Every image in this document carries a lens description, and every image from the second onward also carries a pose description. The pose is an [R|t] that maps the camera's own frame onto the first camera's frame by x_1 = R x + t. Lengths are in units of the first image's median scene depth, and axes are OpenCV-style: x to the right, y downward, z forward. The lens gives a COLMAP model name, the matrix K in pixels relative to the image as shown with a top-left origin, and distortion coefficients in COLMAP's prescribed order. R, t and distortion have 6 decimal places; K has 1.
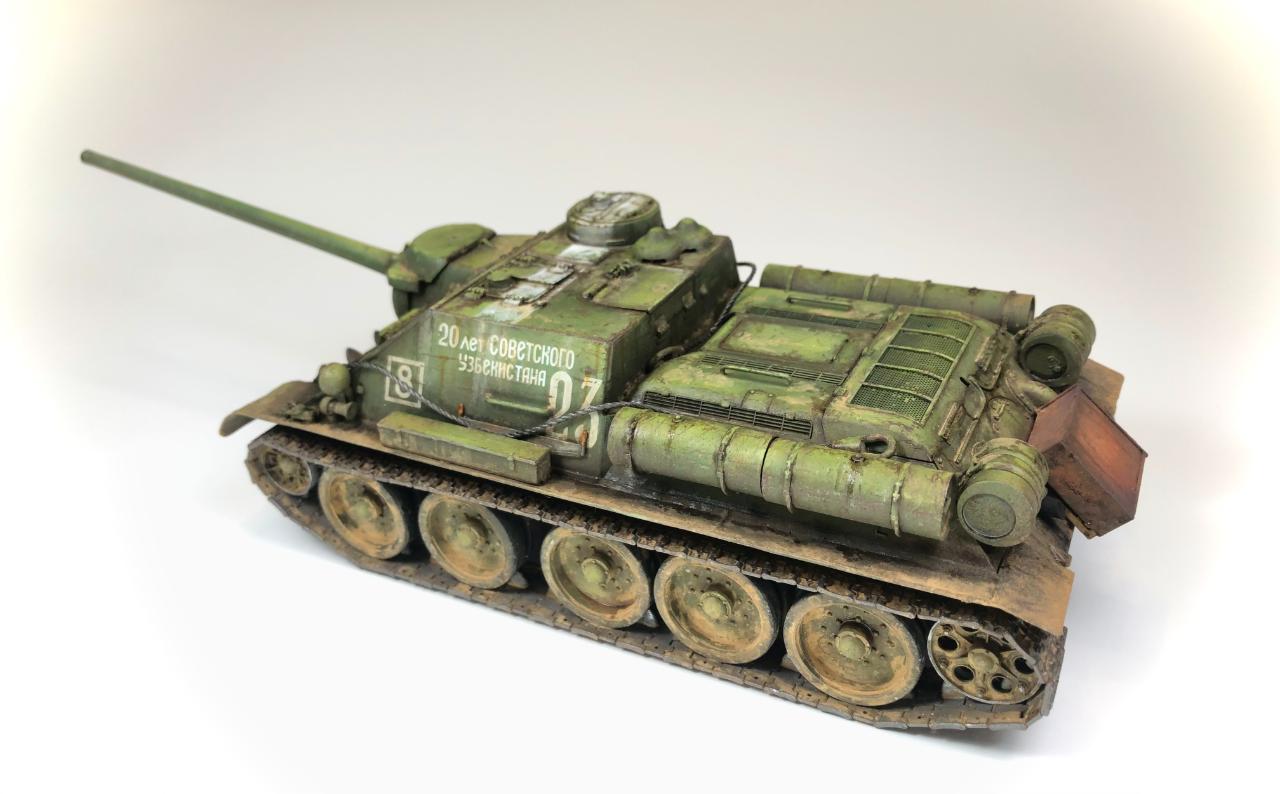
lens RADIAL K [[1072.4, 0, 647.9], [0, 1072.4, 300.1], [0, 0, 1]] dist [0.089852, -0.002364]
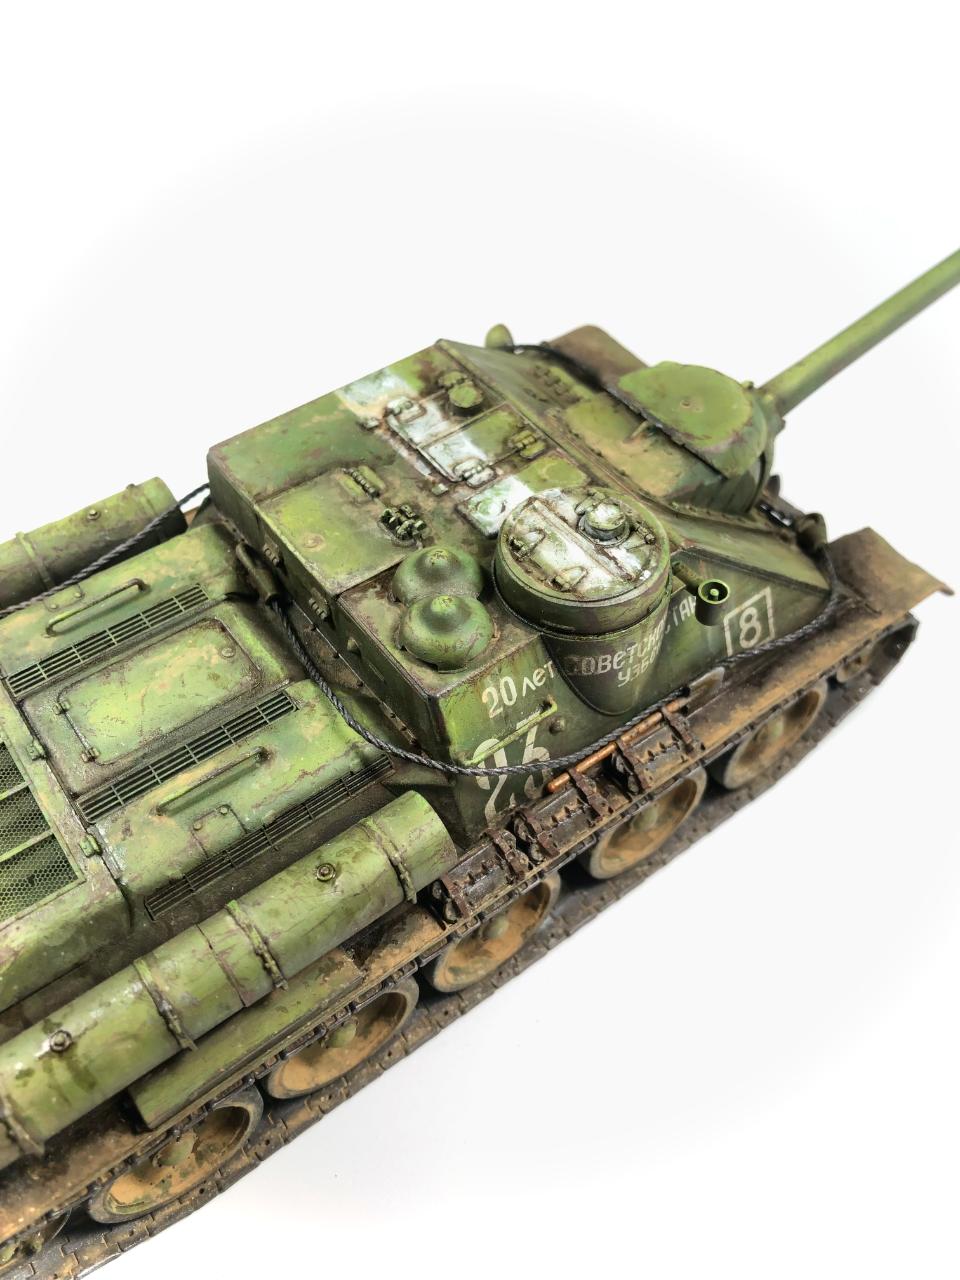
lens RADIAL K [[1076.7, 0, 480.0], [0, 1076.7, 640.0], [0, 0, 1]] dist [0.155693, -0.567267]
pose [[-0.434368, 0.743116, -0.509022, 0.357346], [-0.334863, 0.391388, 0.857136, -0.604489], [0.836177, 0.542765, 0.078836, 1.096094]]
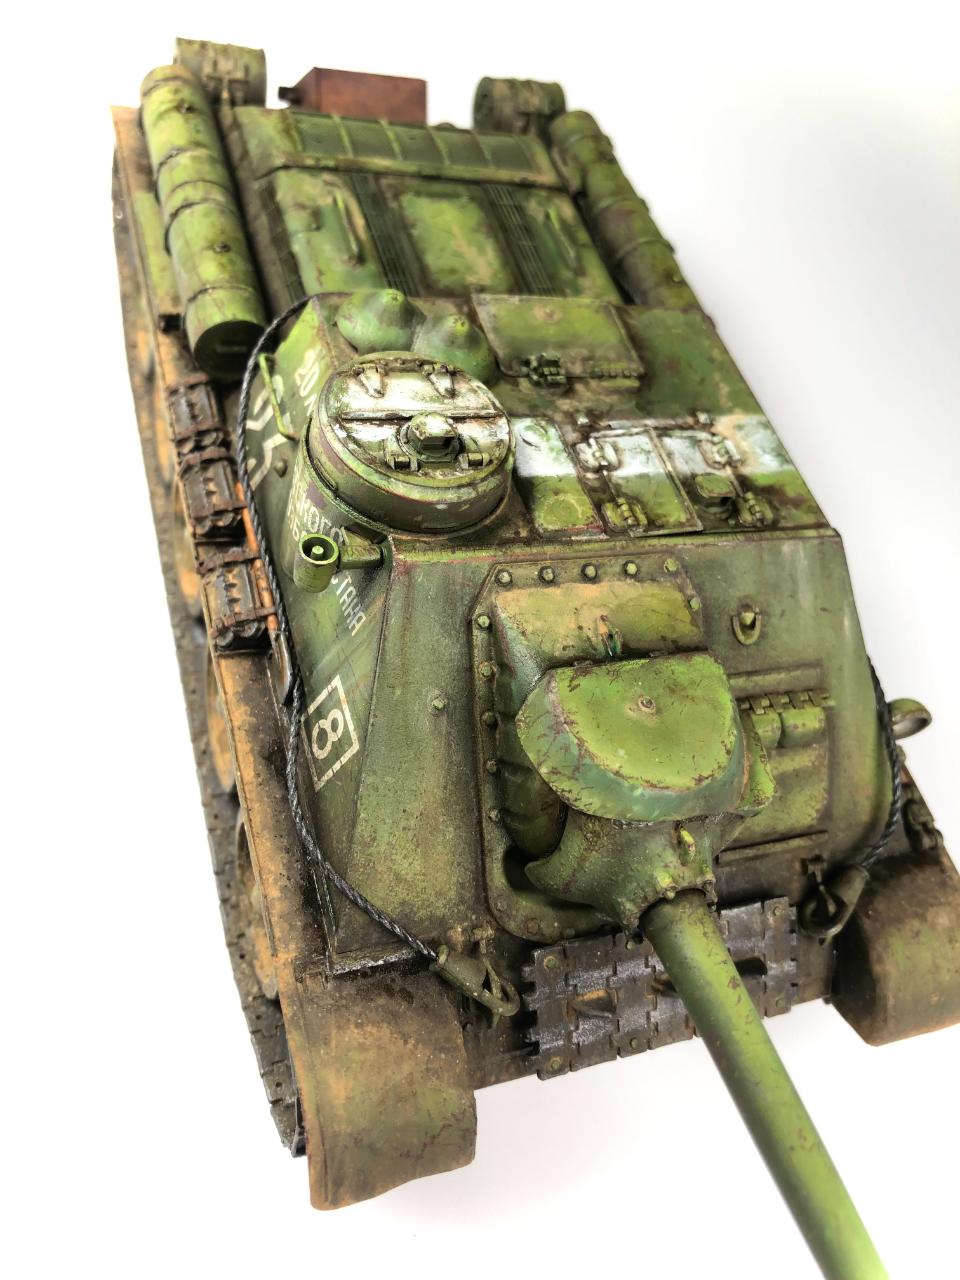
lens RADIAL K [[1076.7, 0, 480.0], [0, 1076.7, 640.0], [0, 0, 1]] dist [0.155693, -0.567267]
pose [[-0.692120, -0.649126, 0.315602, -0.300645], [0.078145, 0.367293, 0.926817, -0.559891], [-0.717540, 0.666131, -0.203485, 1.327599]]
